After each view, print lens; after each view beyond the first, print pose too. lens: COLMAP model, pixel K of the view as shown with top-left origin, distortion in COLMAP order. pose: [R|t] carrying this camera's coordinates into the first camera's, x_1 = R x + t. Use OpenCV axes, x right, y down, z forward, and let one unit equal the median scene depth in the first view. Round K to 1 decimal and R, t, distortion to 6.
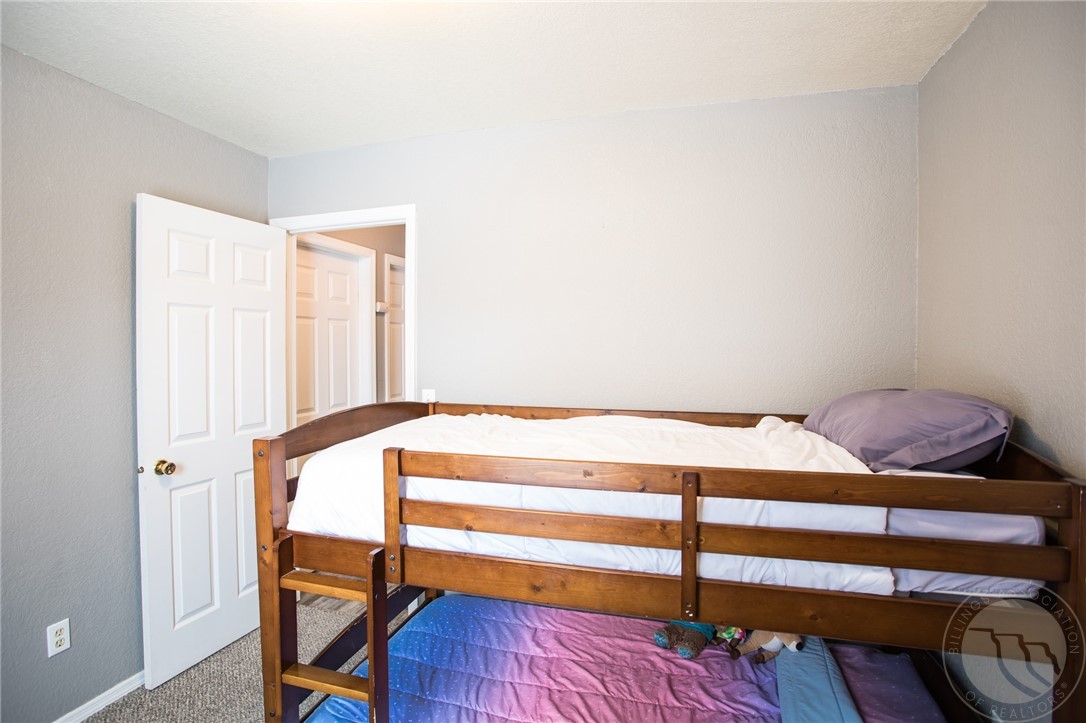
lens RADIAL K [[533.9, 0, 543.0], [0, 533.9, 361.5], [0, 0, 1]] dist [-0.084382, 0.039974]
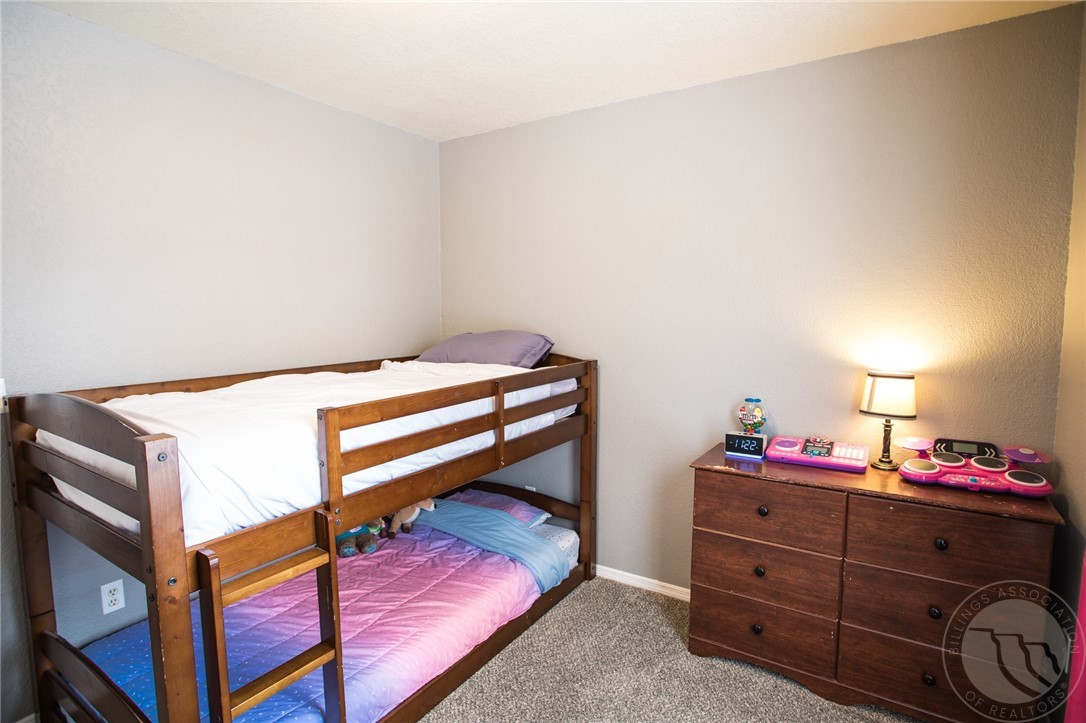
lens RADIAL K [[533.9, 0, 543.0], [0, 533.9, 361.5], [0, 0, 1]] dist [-0.084382, 0.039974]
pose [[0.303509, -0.097025, 0.947876, -1.116191], [0.031184, 0.995281, 0.091893, -0.007471], [-0.952318, 0.001669, 0.305102, 0.287227]]
